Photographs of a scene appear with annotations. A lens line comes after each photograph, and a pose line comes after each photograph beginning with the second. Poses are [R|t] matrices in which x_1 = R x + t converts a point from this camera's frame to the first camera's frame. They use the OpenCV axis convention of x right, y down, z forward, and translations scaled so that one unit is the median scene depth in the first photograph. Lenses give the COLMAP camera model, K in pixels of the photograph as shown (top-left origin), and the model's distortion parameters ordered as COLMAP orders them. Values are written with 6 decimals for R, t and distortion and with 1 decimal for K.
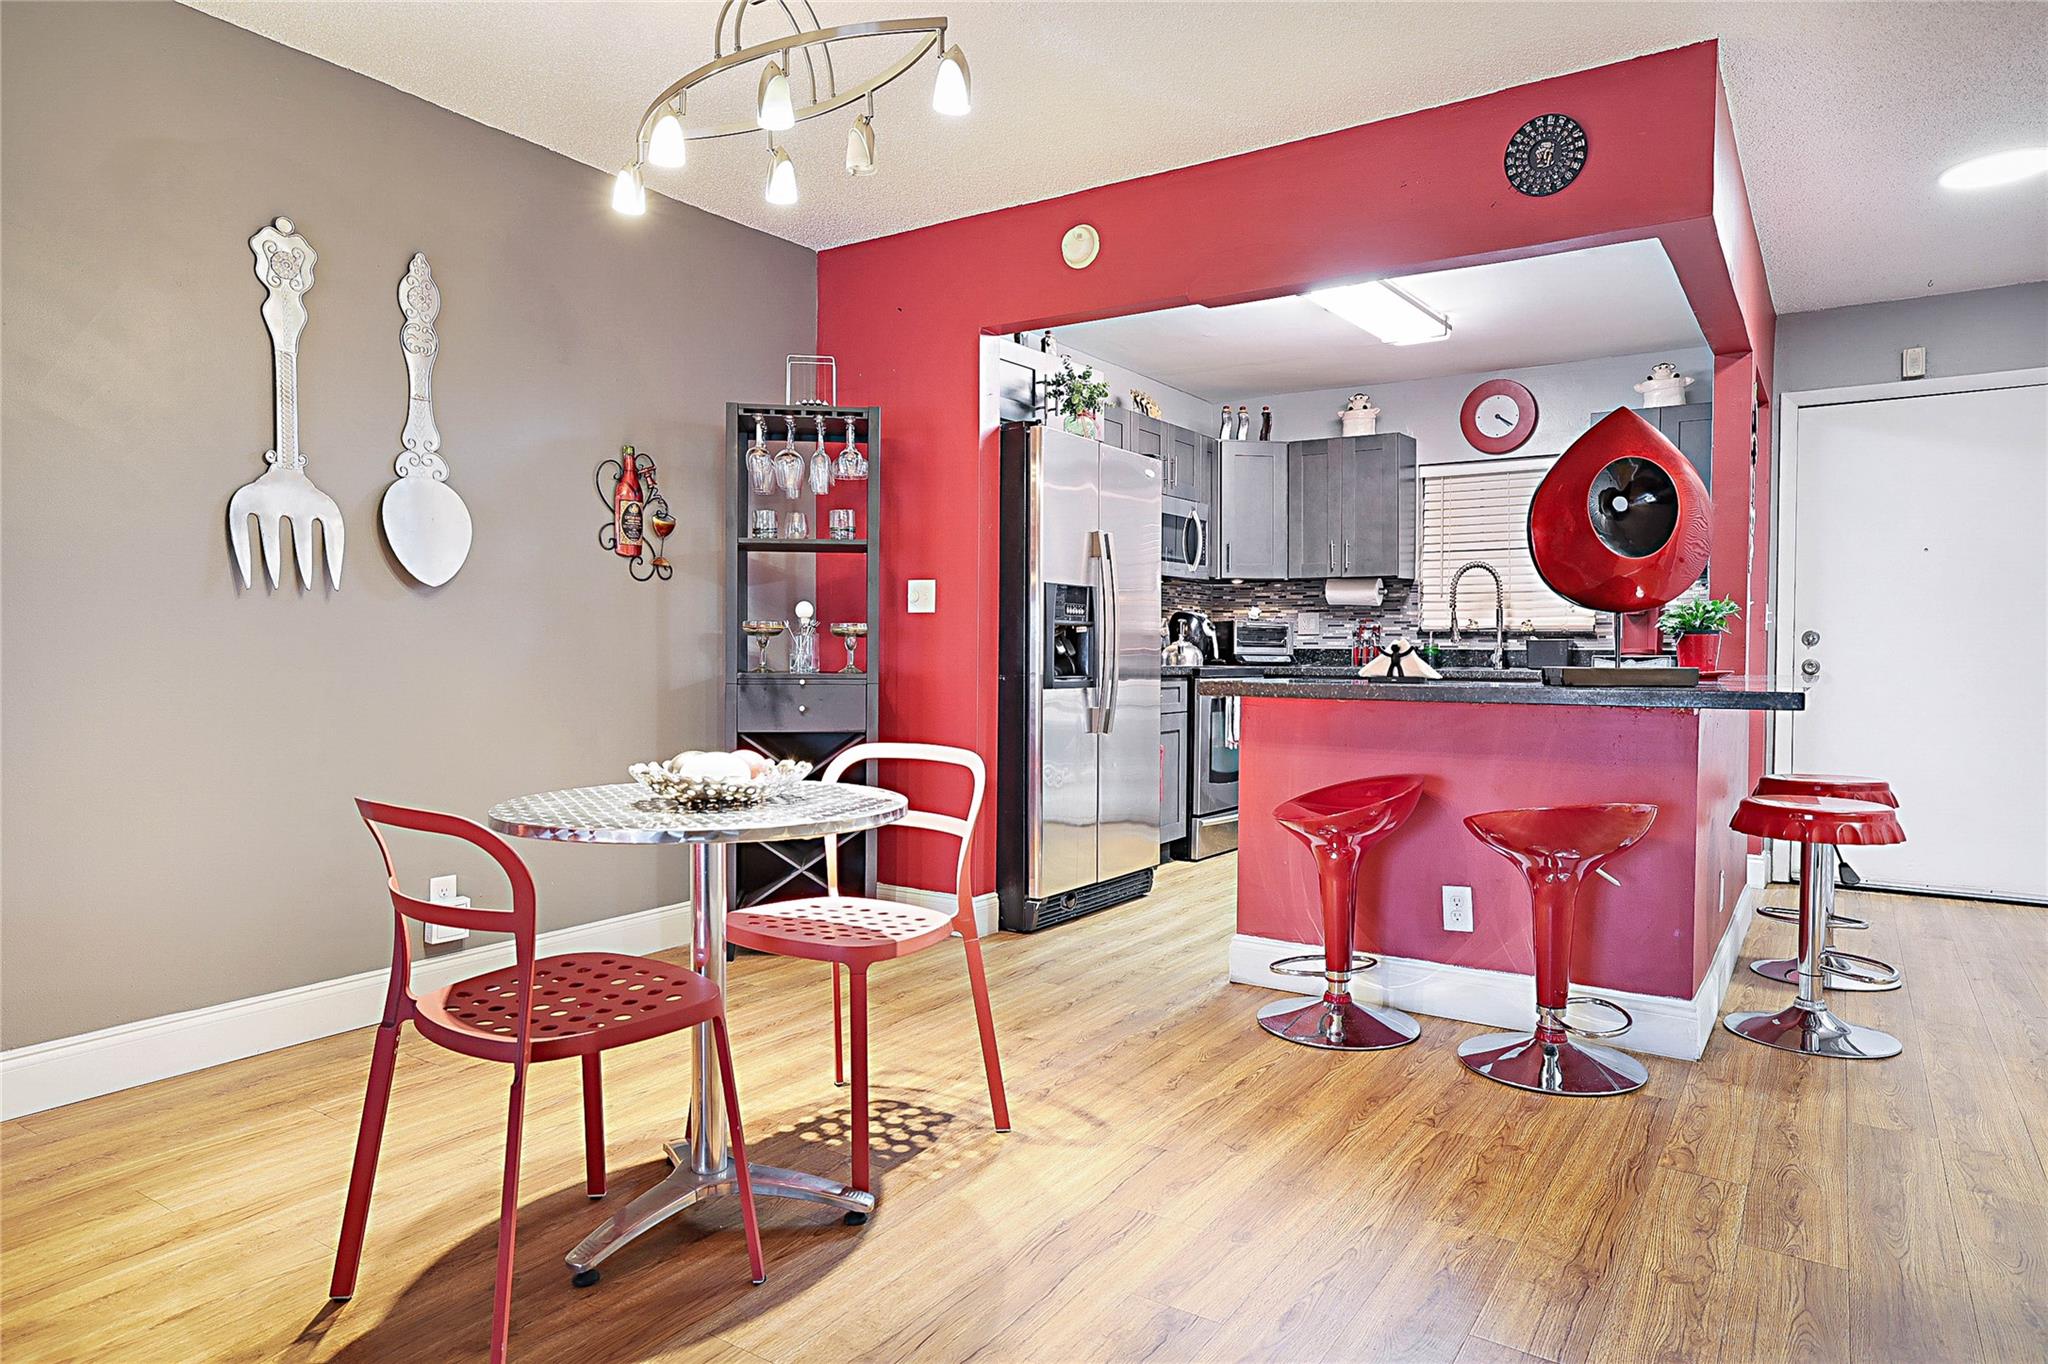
lens RADIAL K [[1234.5, 0, 1014.4], [0, 1234.5, 673.6], [0, 0, 1]] dist [-0.019355, 0.033977]
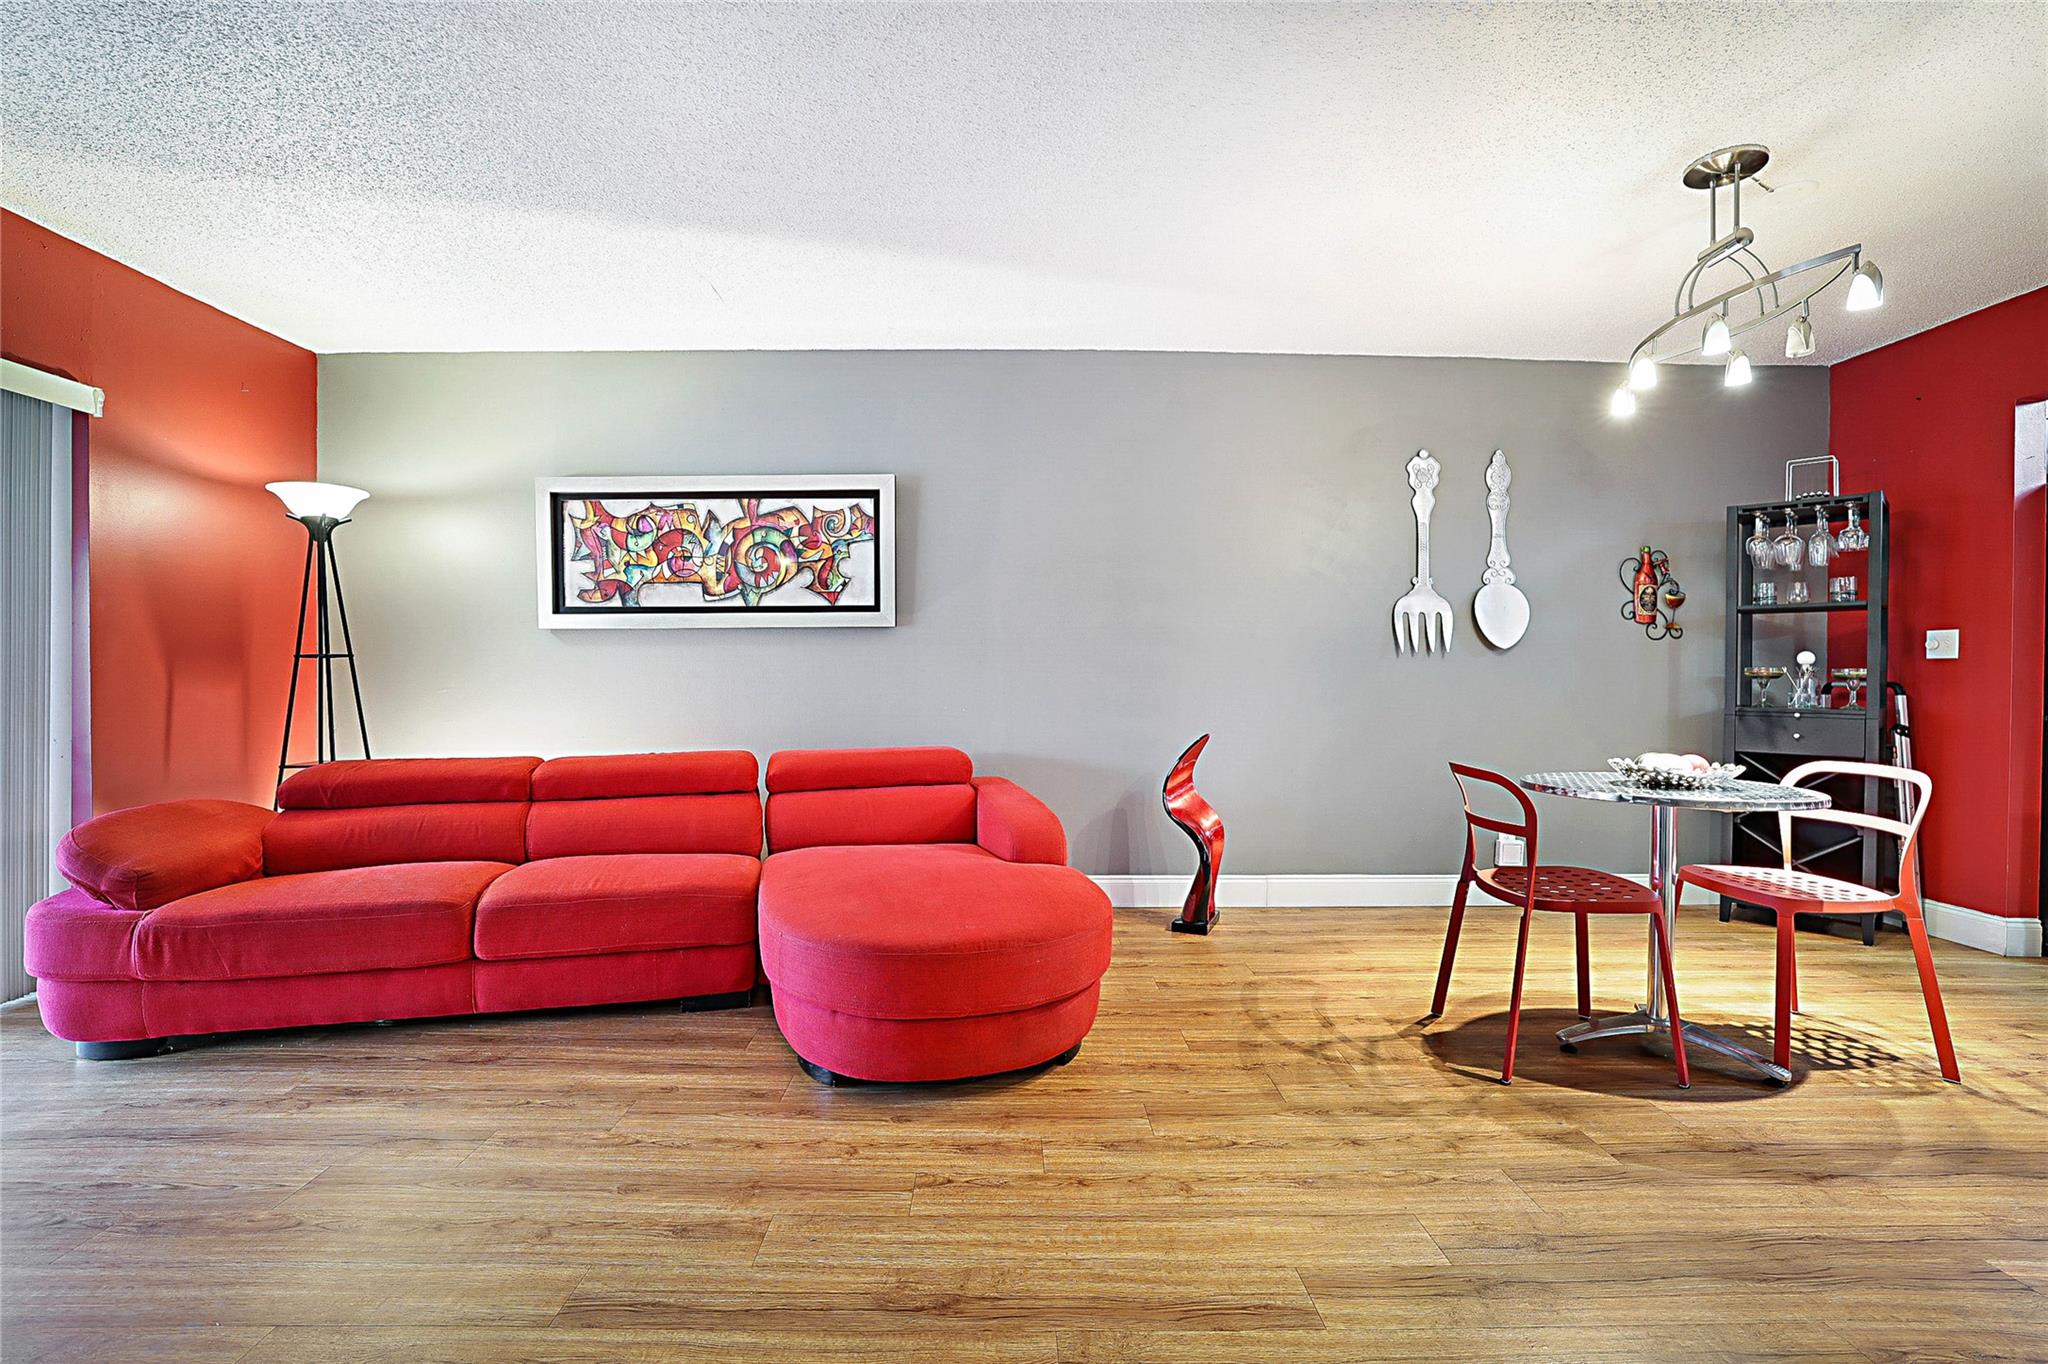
lens RADIAL K [[900.8, 0, 1013.3], [0, 900.8, 683.8], [0, 0, 1]] dist [-0.045675, 0.018913]
pose [[0.568180, 0.006068, -0.822882, 0.117816], [-0.024186, 0.999664, -0.009328, 0.002427], [0.822549, 0.025202, 0.568136, -0.189020]]
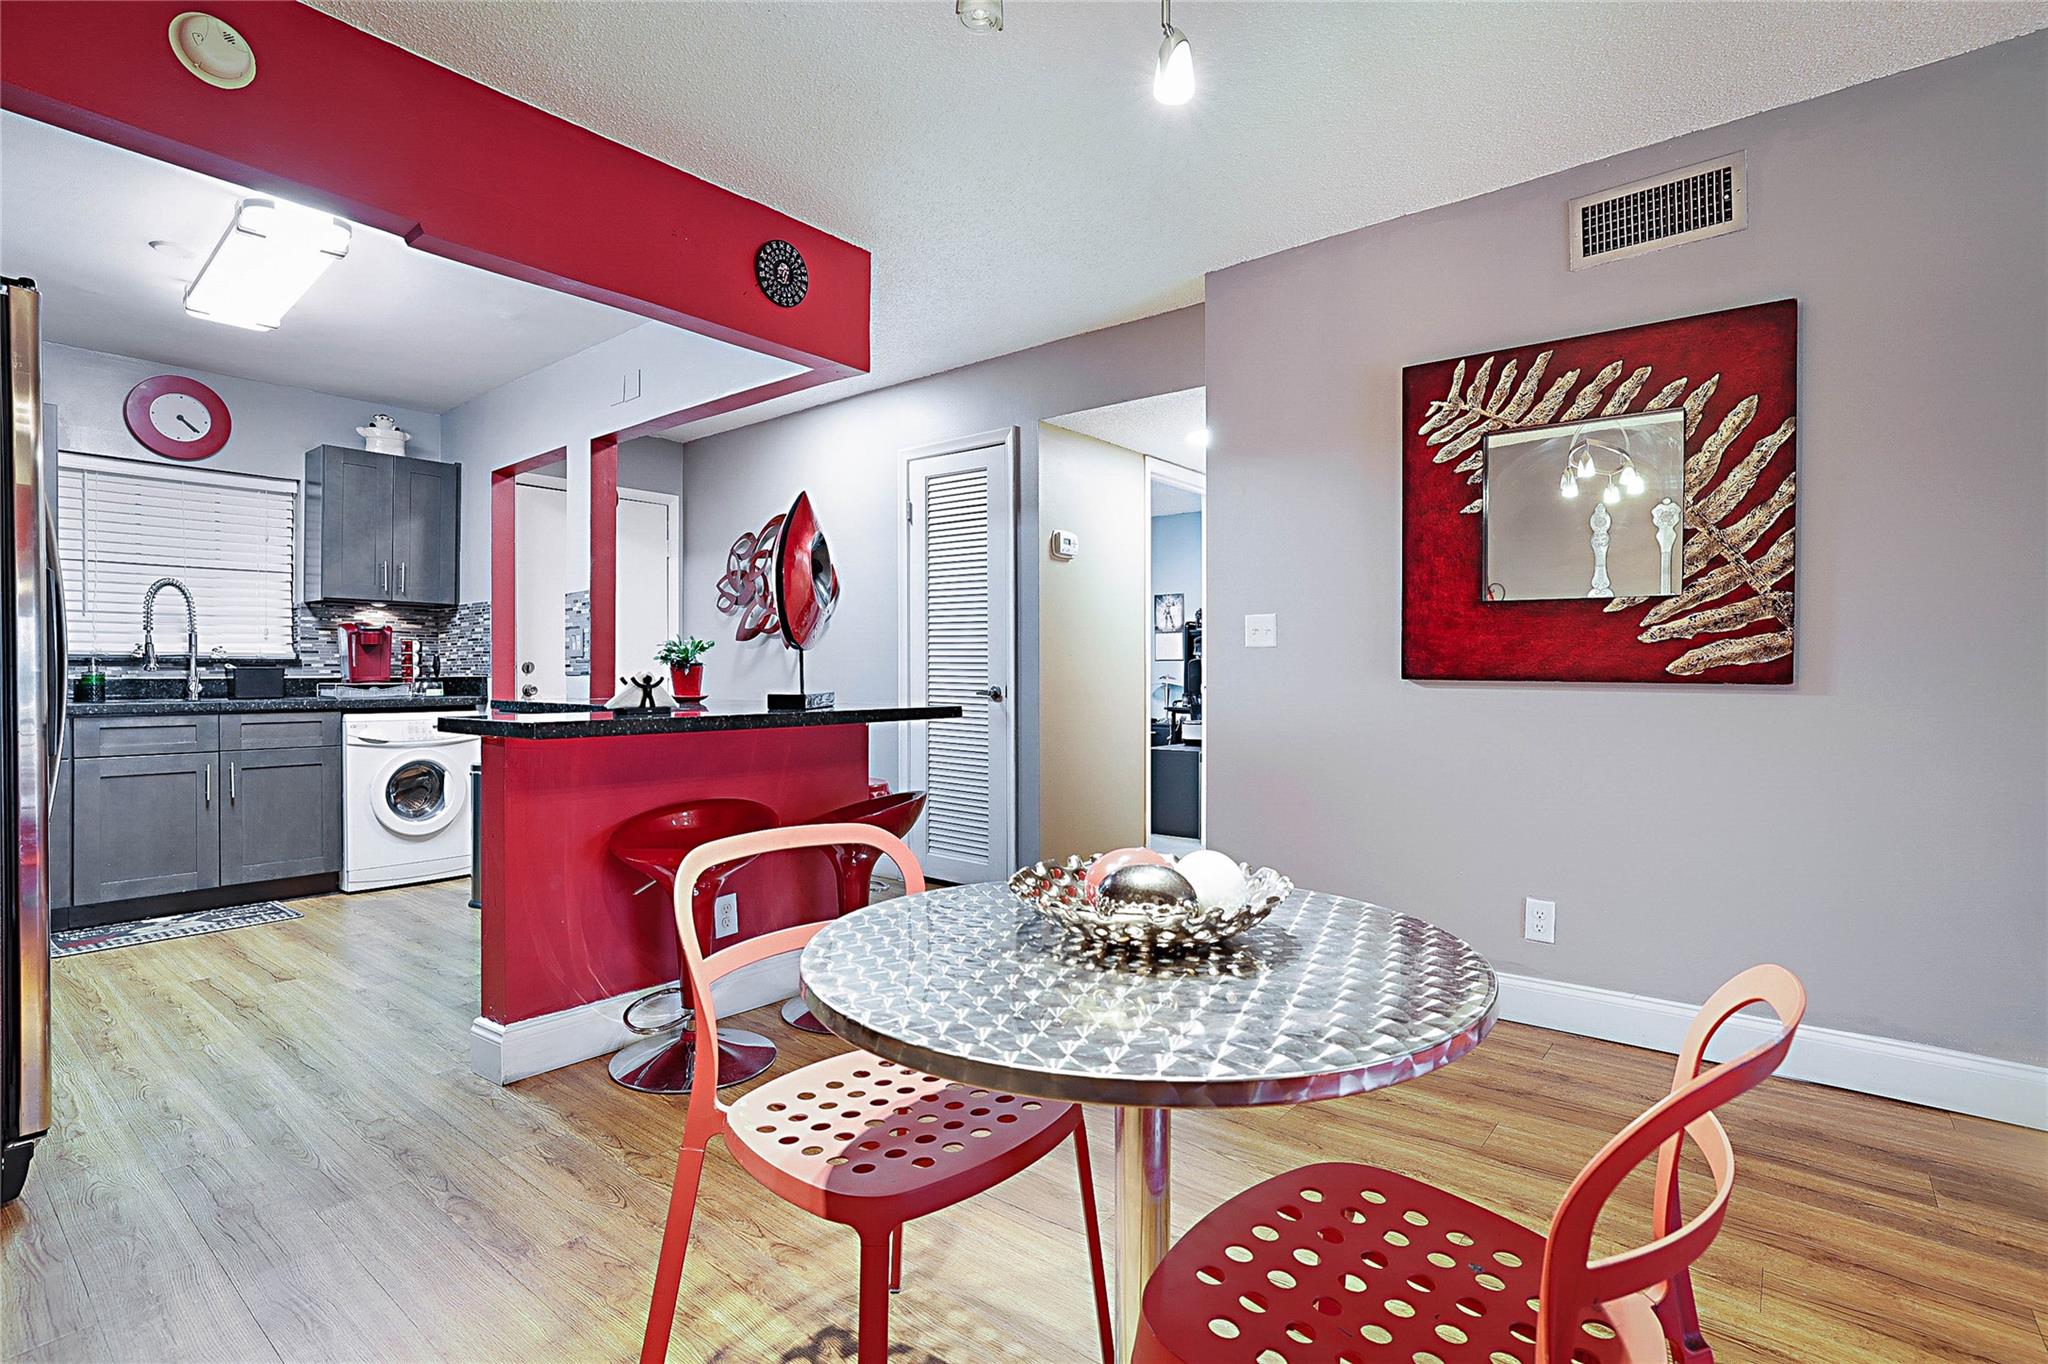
lens RADIAL K [[970.7, 0, 1027.2], [0, 970.7, 674.7], [0, 0, 1]] dist [-0.046962, 0.025423]
pose [[0.084617, -0.004526, 0.996403, -0.414036], [0.022863, 0.999735, 0.002599, -0.017608], [-0.996151, 0.022561, 0.084698, 0.571334]]
